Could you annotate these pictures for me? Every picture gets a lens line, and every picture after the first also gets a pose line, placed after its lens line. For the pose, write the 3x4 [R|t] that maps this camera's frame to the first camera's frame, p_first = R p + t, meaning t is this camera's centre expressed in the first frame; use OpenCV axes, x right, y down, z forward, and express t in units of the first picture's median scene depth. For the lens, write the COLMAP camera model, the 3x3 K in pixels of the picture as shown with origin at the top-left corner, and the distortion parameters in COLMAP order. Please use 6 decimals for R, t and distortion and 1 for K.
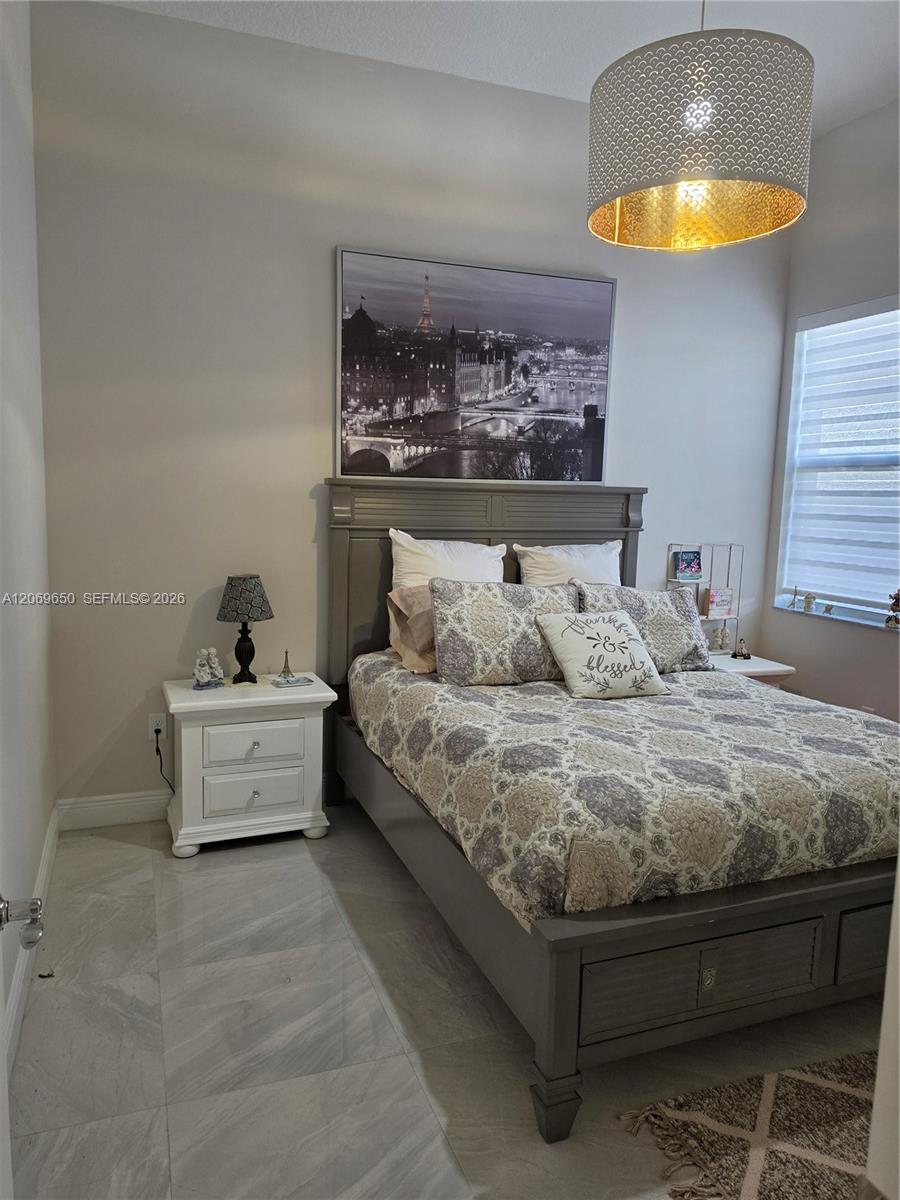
lens RADIAL K [[832.5, 0, 445.9], [0, 832.5, 600.8], [0, 0, 1]] dist [0.075512, -0.098320]
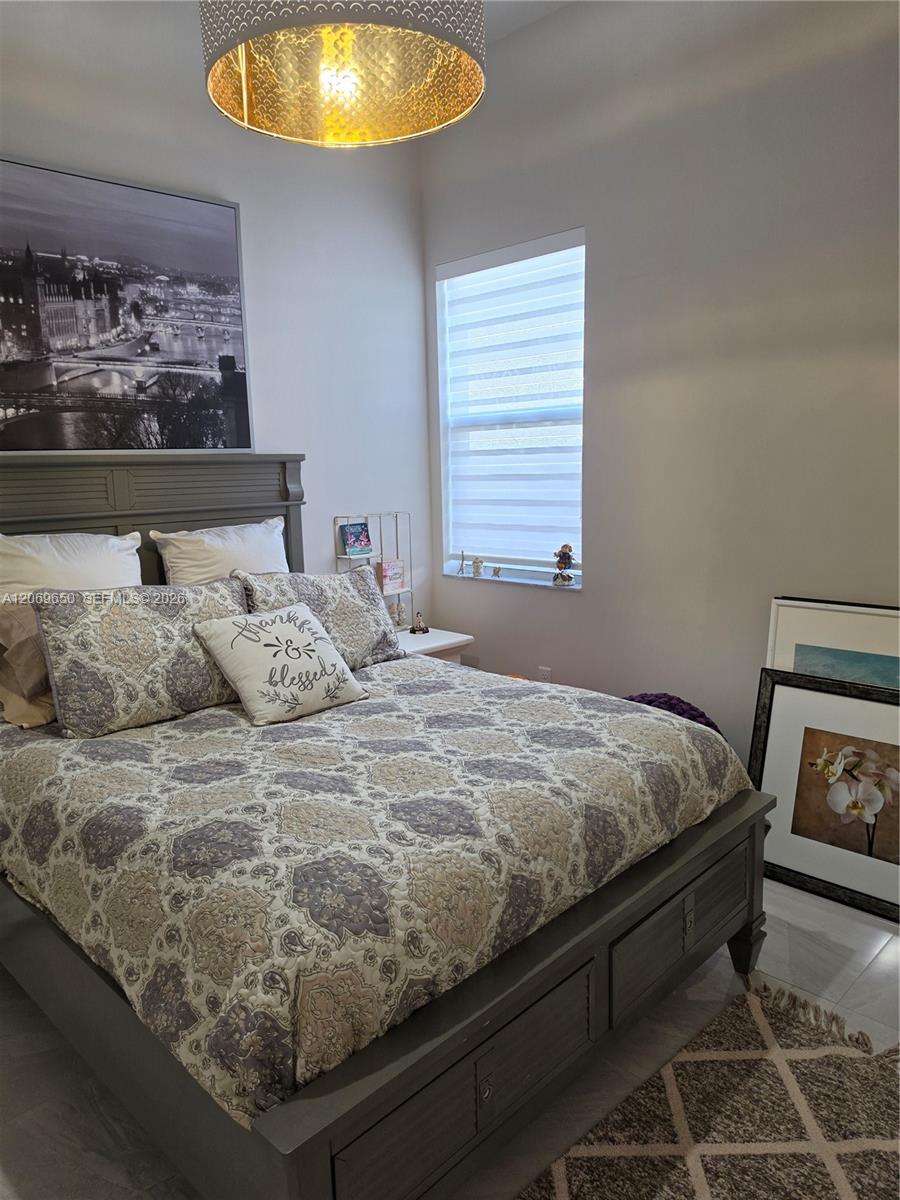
lens RADIAL K [[832.5, 0, 446.4], [0, 832.5, 603.1], [0, 0, 1]] dist [0.075512, -0.098320]
pose [[0.909272, -0.114235, 0.400219, 0.014207], [0.098591, 0.993345, 0.059541, -0.026381], [-0.404358, -0.014681, 0.914483, 0.209834]]
